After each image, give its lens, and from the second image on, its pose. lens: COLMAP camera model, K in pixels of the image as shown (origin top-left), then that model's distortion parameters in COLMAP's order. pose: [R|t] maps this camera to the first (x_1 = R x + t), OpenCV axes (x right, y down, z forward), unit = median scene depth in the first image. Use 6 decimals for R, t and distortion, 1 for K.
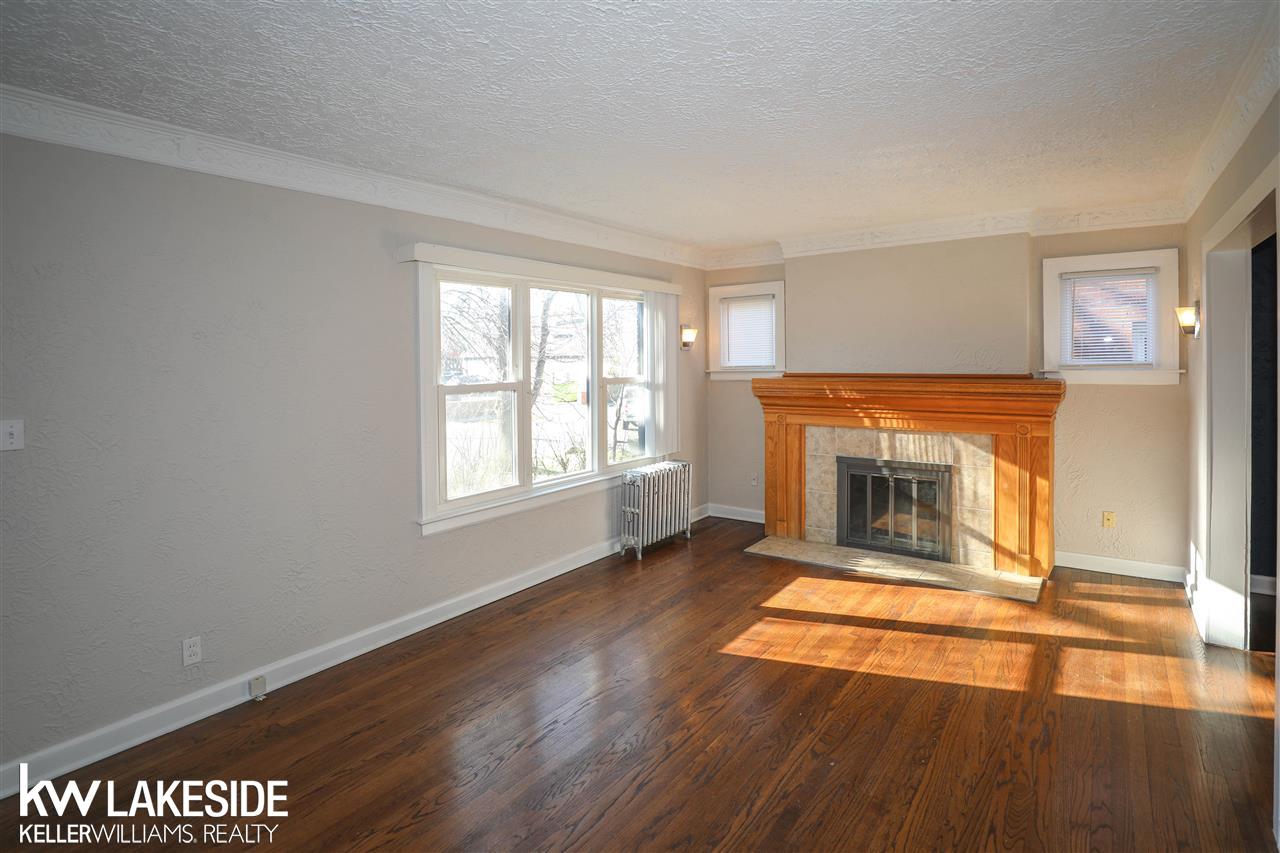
lens RADIAL K [[639.9, 0, 668.9], [0, 639.9, 367.1], [0, 0, 1]] dist [-0.024620, 0.001204]
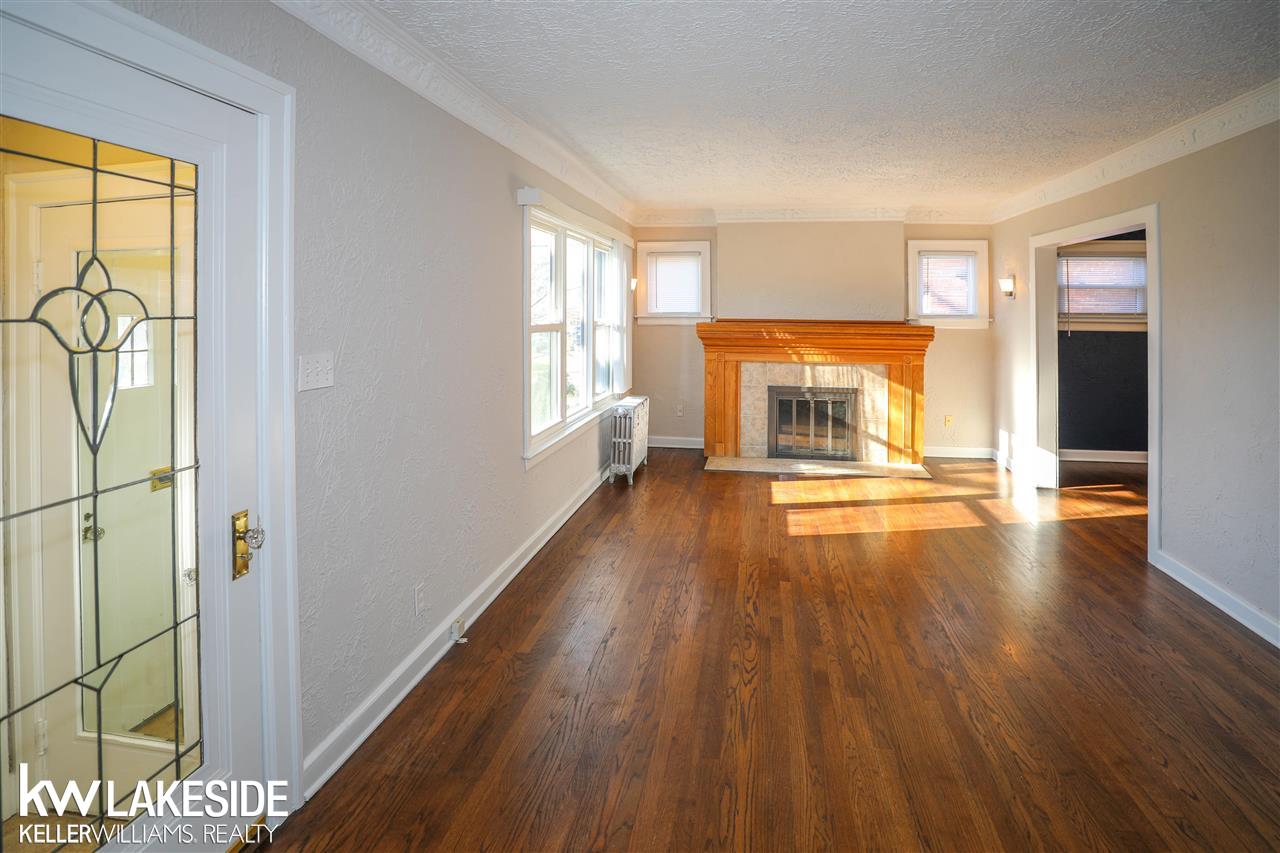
lens RADIAL K [[629.6, 0, 673.2], [0, 629.6, 304.4], [0, 0, 1]] dist [-0.014264, 0.000563]
pose [[0.893107, 0.022357, 0.449289, -0.479276], [-0.013230, 0.999638, -0.023443, 0.012544], [-0.449650, 0.014993, 0.893079, -0.015338]]
